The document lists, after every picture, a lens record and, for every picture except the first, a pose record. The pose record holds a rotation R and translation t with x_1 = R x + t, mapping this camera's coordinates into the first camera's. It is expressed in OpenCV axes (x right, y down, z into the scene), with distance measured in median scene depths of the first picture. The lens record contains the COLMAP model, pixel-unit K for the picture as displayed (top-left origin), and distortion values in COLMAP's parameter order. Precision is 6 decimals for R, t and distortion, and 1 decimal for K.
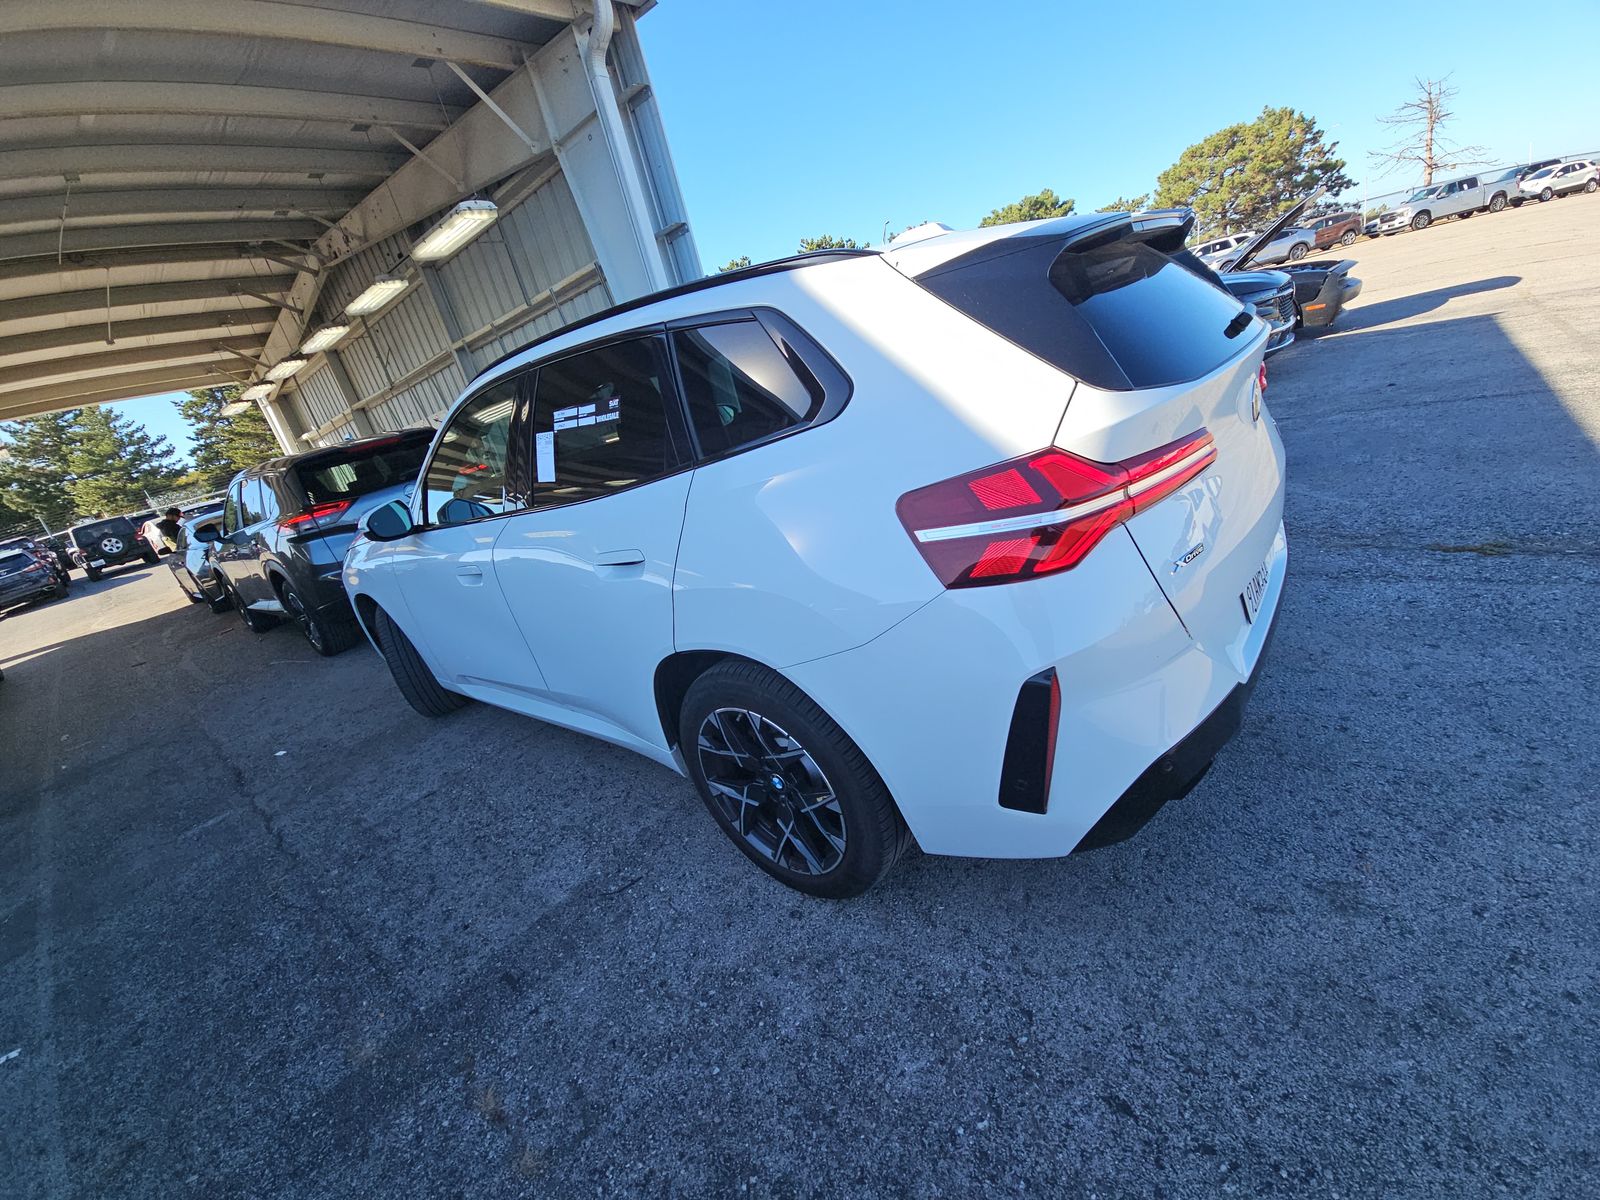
lens RADIAL K [[602.5, 0, 801.3], [0, 602.5, 565.9], [0, 0, 1]] dist [0.019064, -0.011566]
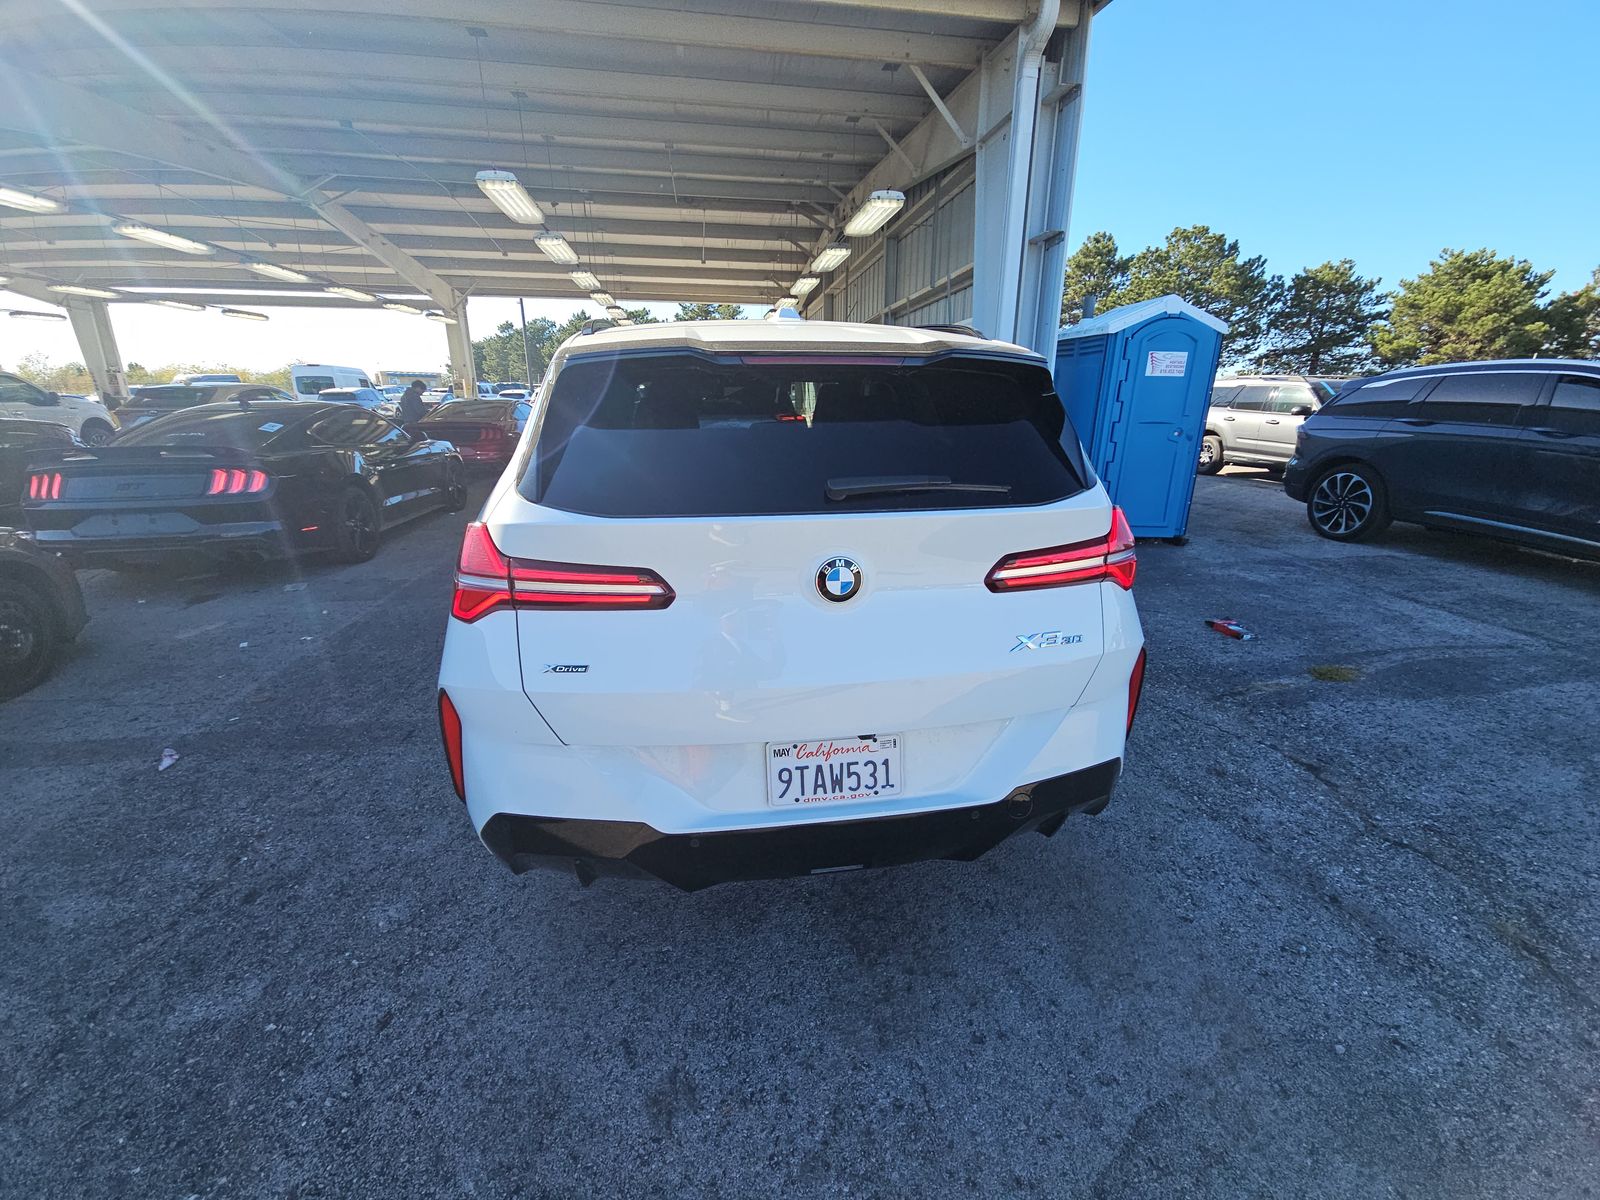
lens RADIAL K [[602.5, 0, 801.3], [0, 602.5, 565.9], [0, 0, 1]] dist [0.019064, -0.011566]
pose [[0.758172, 0.398355, -0.516224, 0.196425], [-0.385778, 0.912302, 0.137409, -0.065631], [0.525690, 0.094968, 0.845359, 0.039829]]
